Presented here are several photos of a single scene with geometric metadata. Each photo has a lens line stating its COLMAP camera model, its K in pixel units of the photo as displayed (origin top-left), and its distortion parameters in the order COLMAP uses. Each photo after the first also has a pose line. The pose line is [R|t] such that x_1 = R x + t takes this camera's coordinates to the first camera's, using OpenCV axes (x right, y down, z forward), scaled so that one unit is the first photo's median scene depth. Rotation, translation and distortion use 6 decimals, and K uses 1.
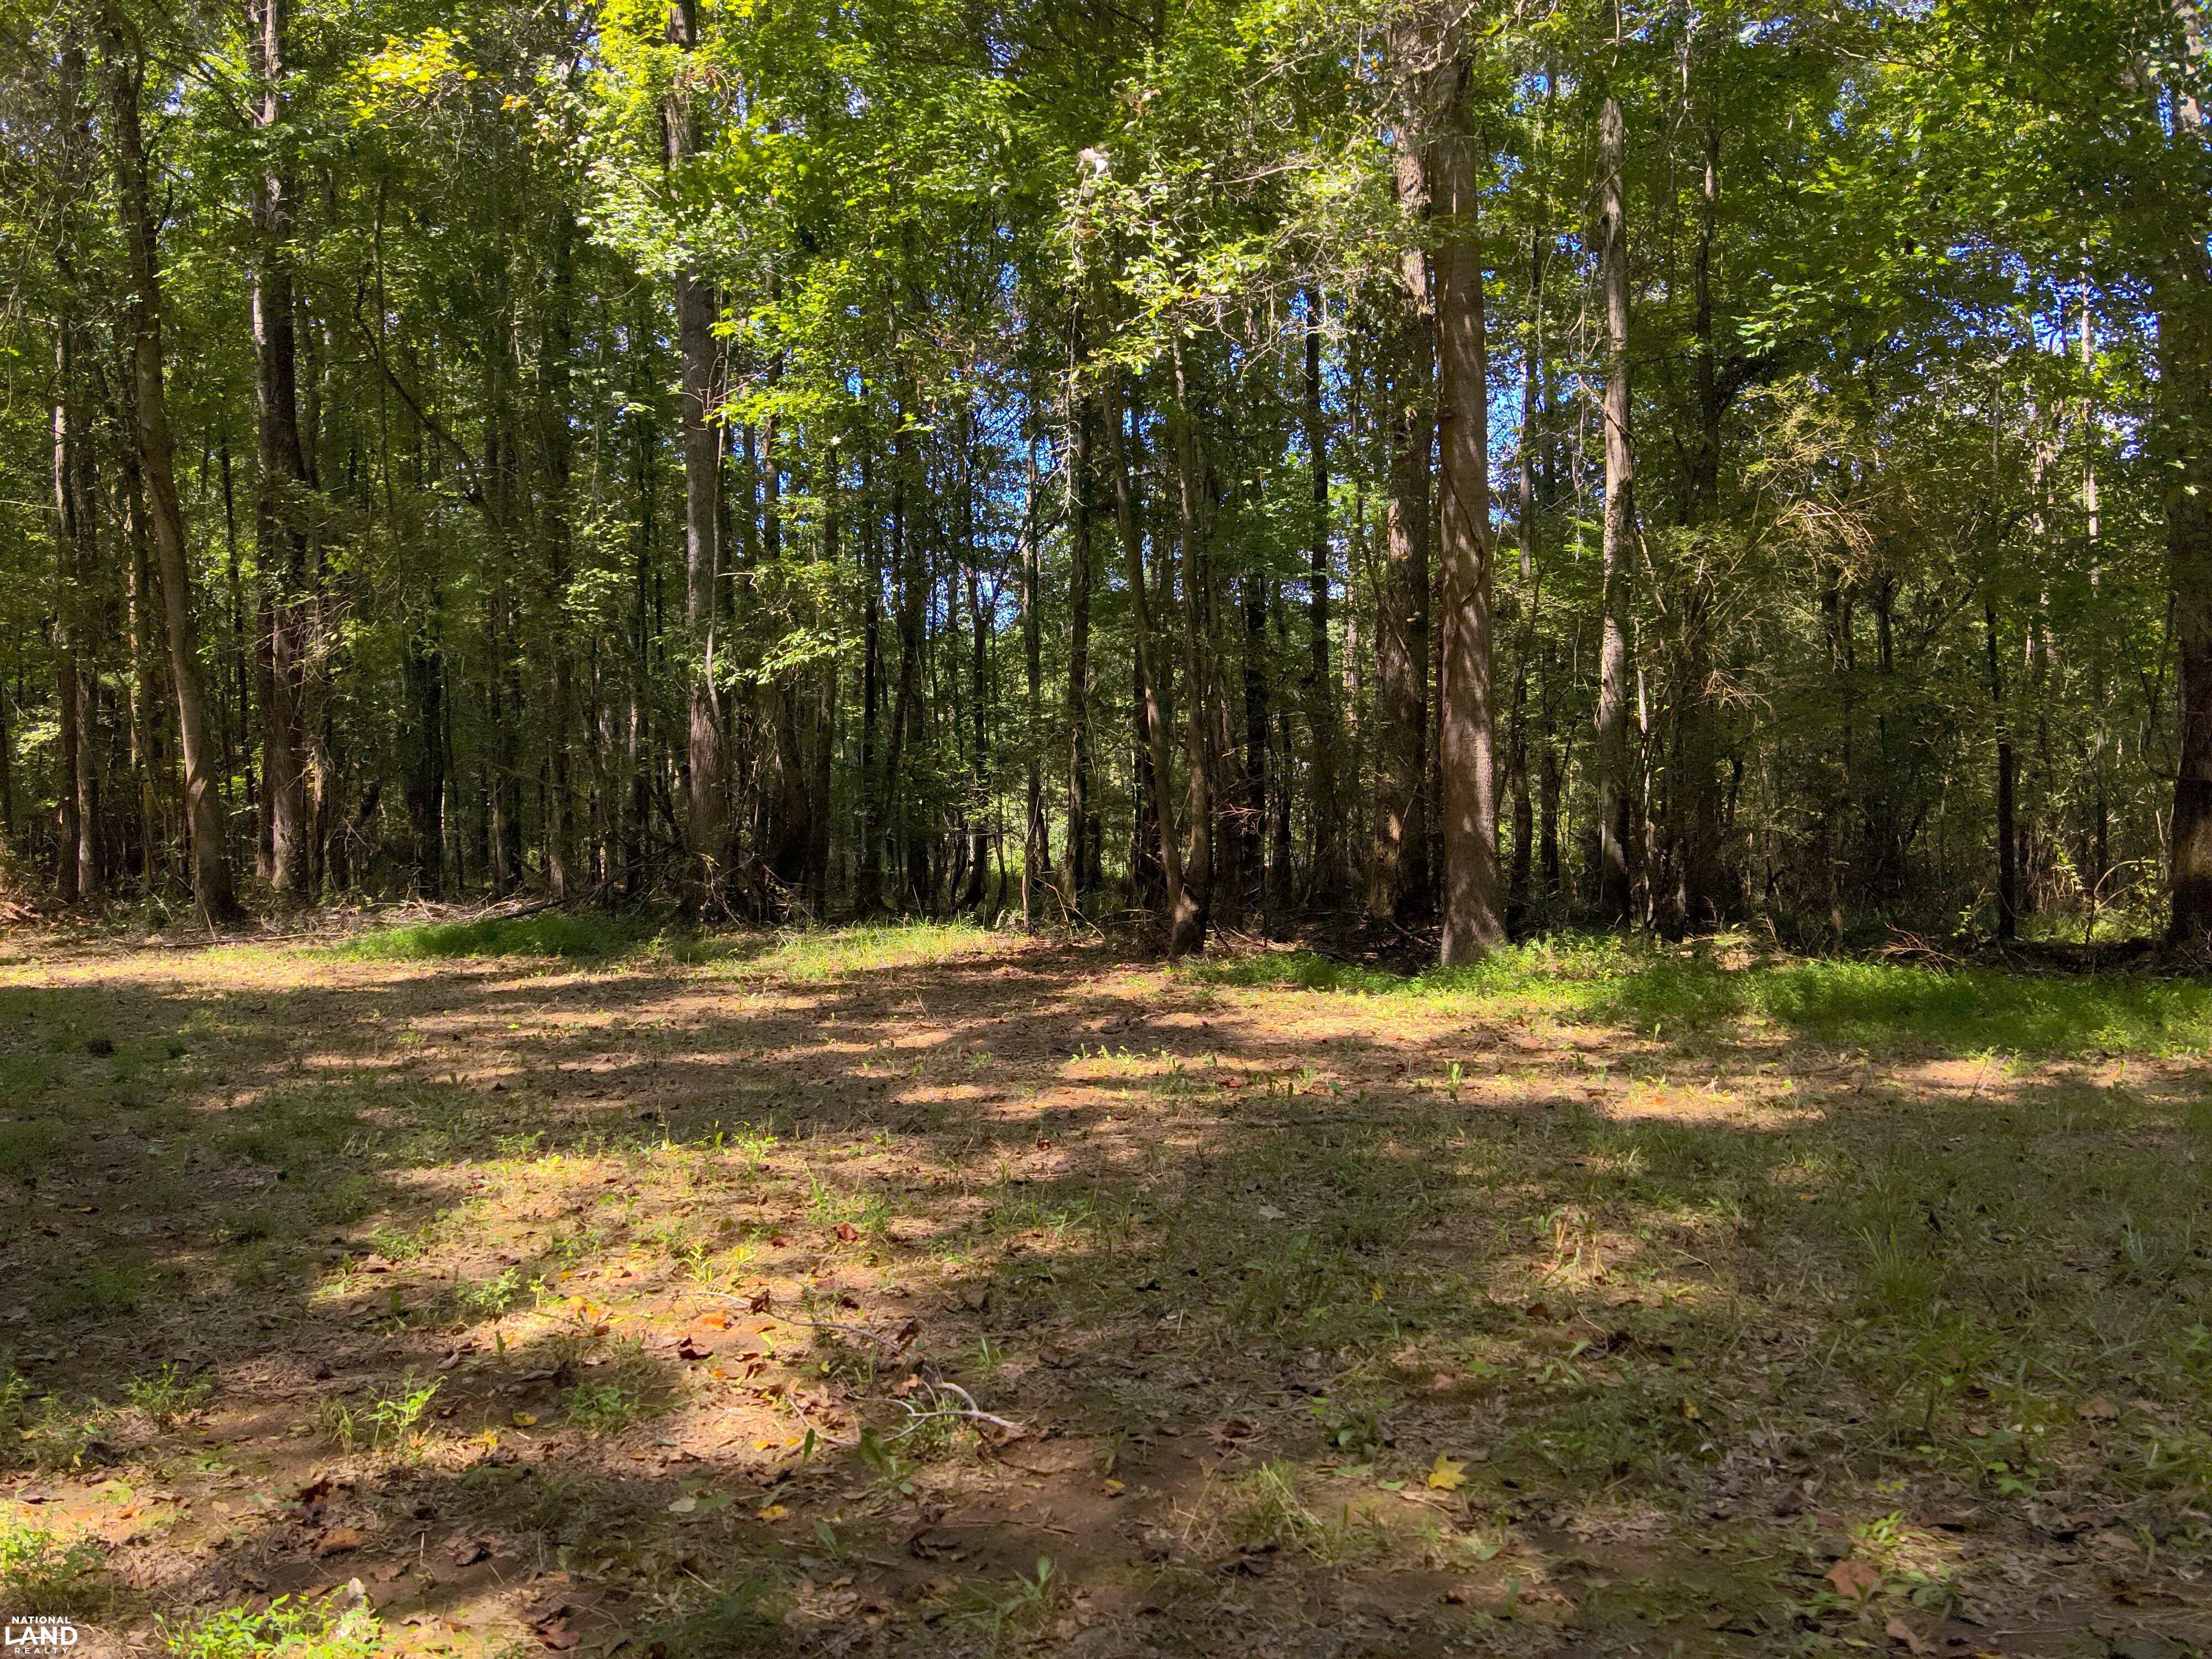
lens RADIAL K [[1567.2, 0, 1109.6], [0, 1567.2, 831.8], [0, 0, 1]] dist [-0.005213, -0.003222]
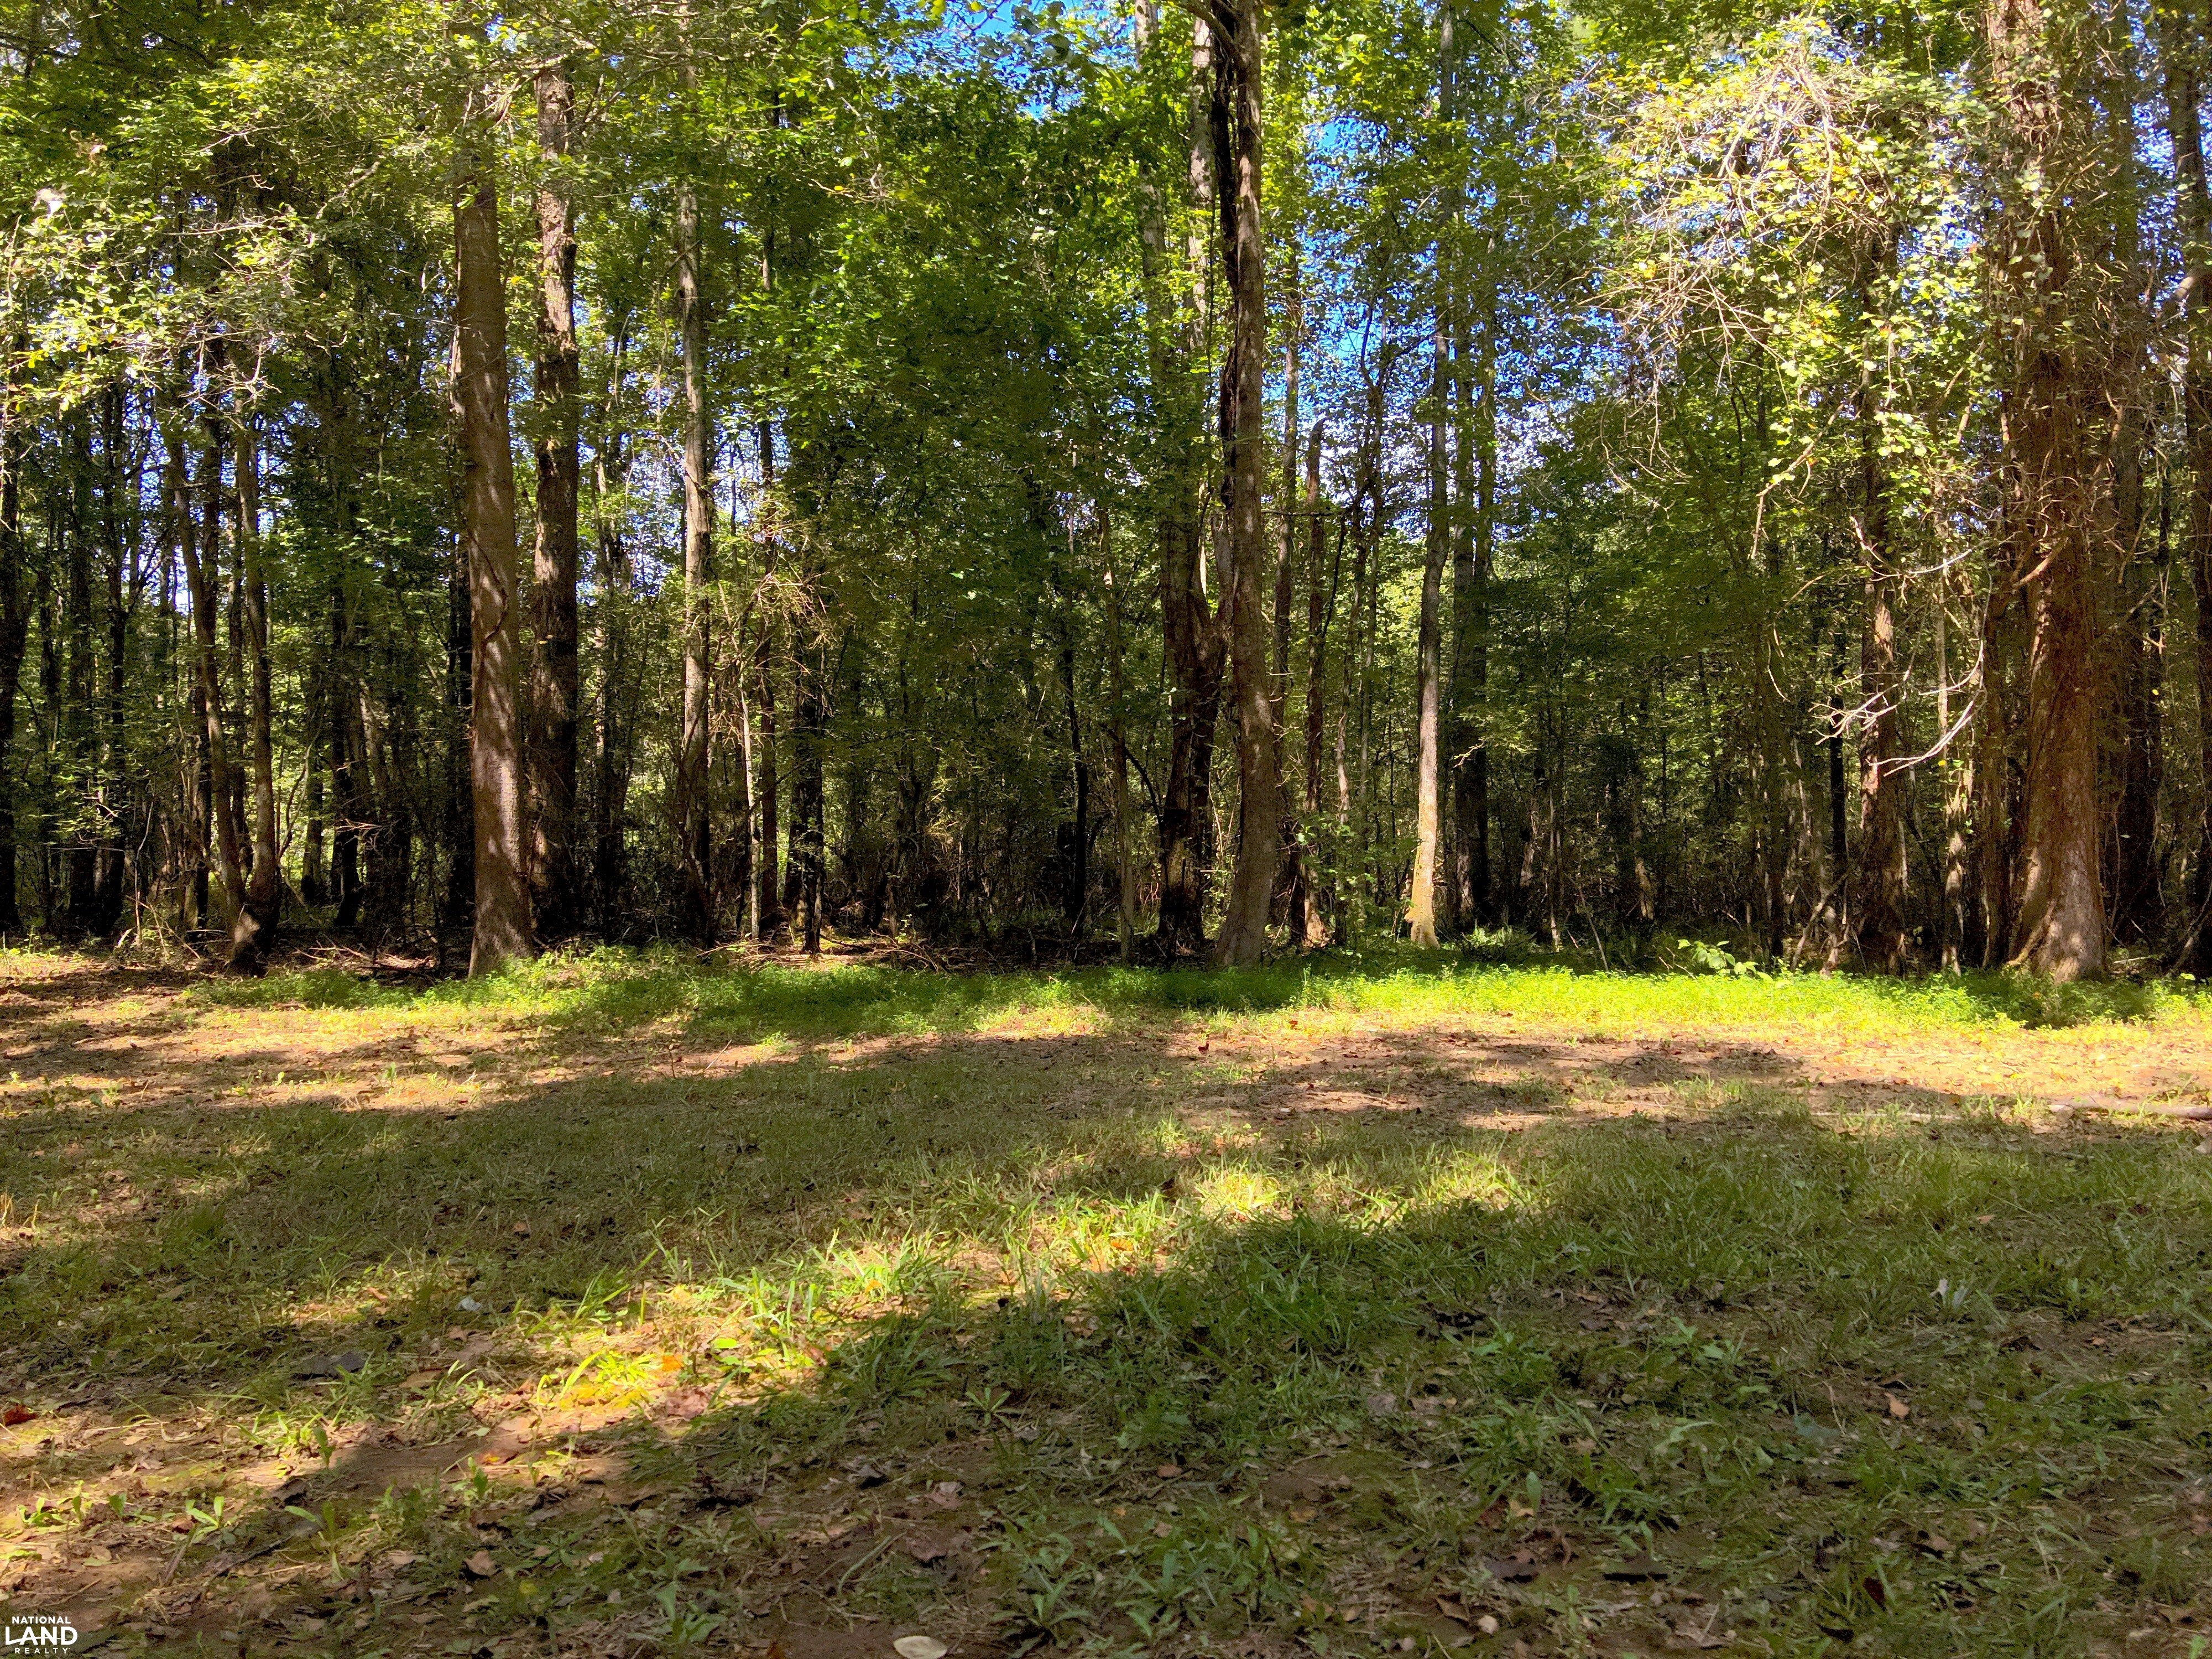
lens RADIAL K [[1567.2, 0, 1104.2], [0, 1567.2, 830.6], [0, 0, 1]] dist [-0.005213, -0.003222]
pose [[0.909310, 0.008227, 0.416039, 0.163683], [-0.005448, 0.999954, -0.007868, -0.009067], [-0.416085, 0.004888, 0.909313, -0.145488]]
